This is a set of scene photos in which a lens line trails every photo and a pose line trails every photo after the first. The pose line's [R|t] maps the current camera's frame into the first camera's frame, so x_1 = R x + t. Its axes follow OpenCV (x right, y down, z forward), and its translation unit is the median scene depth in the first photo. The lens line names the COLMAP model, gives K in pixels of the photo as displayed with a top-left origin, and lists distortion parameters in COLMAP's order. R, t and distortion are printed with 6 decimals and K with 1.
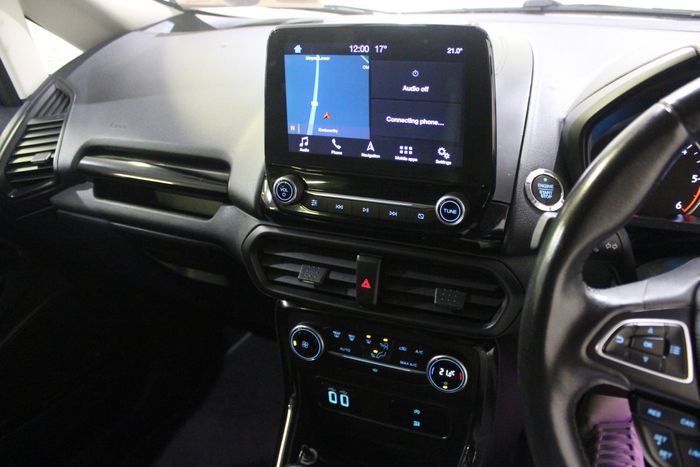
lens RADIAL K [[572.2, 0, 350.0], [0, 572.2, 233.5], [0, 0, 1]] dist [-0.166210, 0.162938]
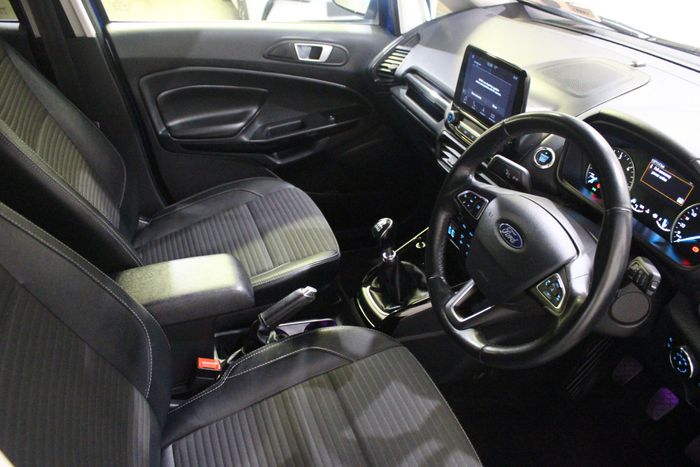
lens RADIAL K [[572.2, 0, 350.0], [0, 572.2, 233.5], [0, 0, 1]] dist [-0.166210, 0.162938]
pose [[0.692819, 0.444462, -0.567852, 1.020030], [-0.367921, 0.895133, 0.251738, -0.078685], [0.620190, 0.034515, 0.783692, -0.888688]]
